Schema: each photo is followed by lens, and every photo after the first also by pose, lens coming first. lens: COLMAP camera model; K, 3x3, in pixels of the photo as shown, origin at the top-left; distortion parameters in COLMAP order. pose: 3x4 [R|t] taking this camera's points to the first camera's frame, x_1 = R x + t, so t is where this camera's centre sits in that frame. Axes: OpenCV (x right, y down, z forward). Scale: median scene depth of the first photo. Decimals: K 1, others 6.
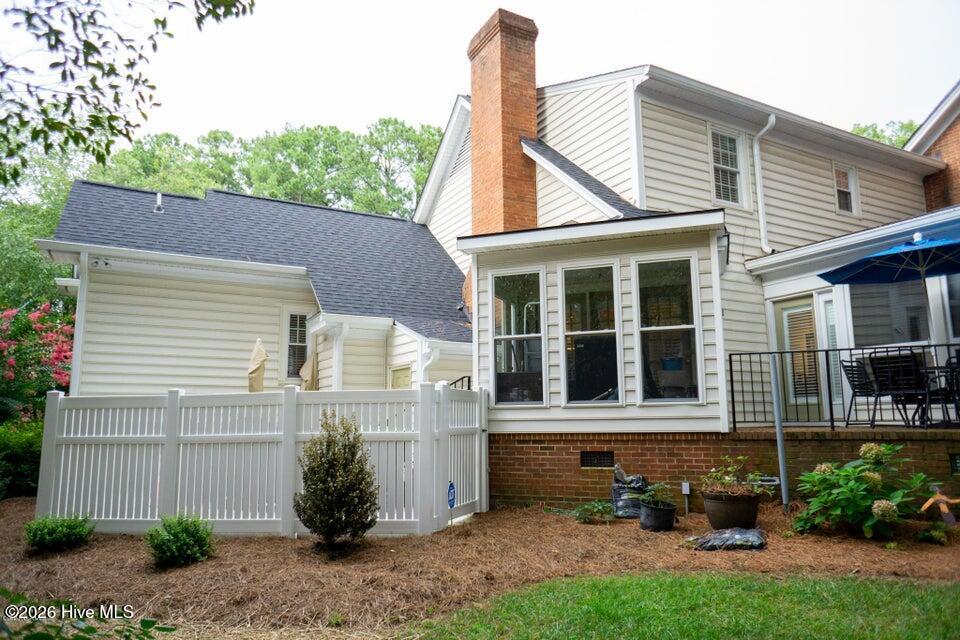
lens RADIAL K [[652.1, 0, 478.7], [0, 652.1, 326.0], [0, 0, 1]] dist [-0.030373, 0.042269]
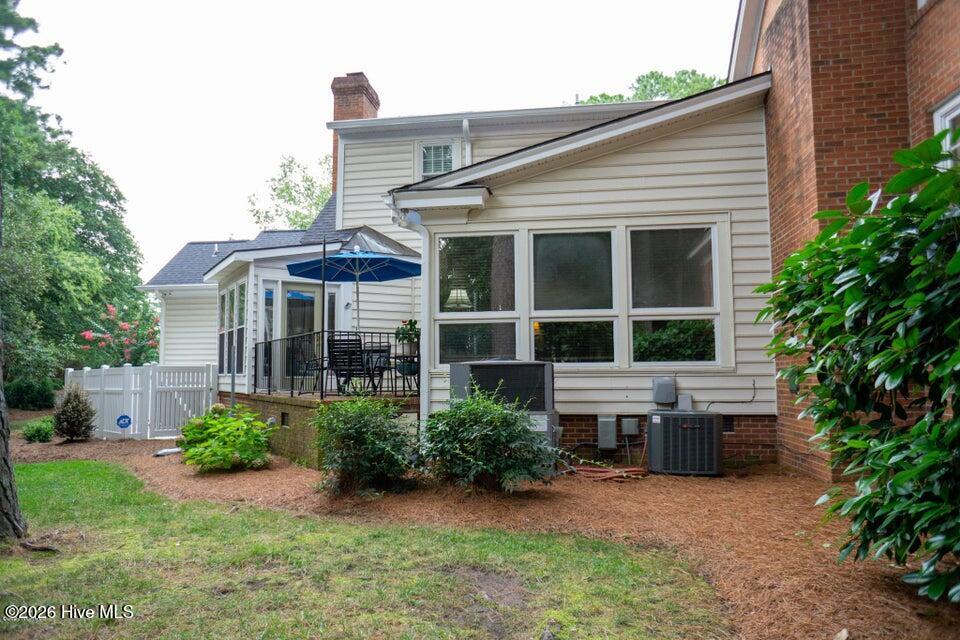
lens RADIAL K [[652.1, 0, 478.7], [0, 652.1, 318.8], [0, 0, 1]] dist [-0.030373, 0.042269]
pose [[0.788903, -0.050634, -0.612429, 1.174117], [0.092251, 0.995064, 0.036564, -0.014835], [0.607554, -0.085343, 0.789680, 0.078626]]
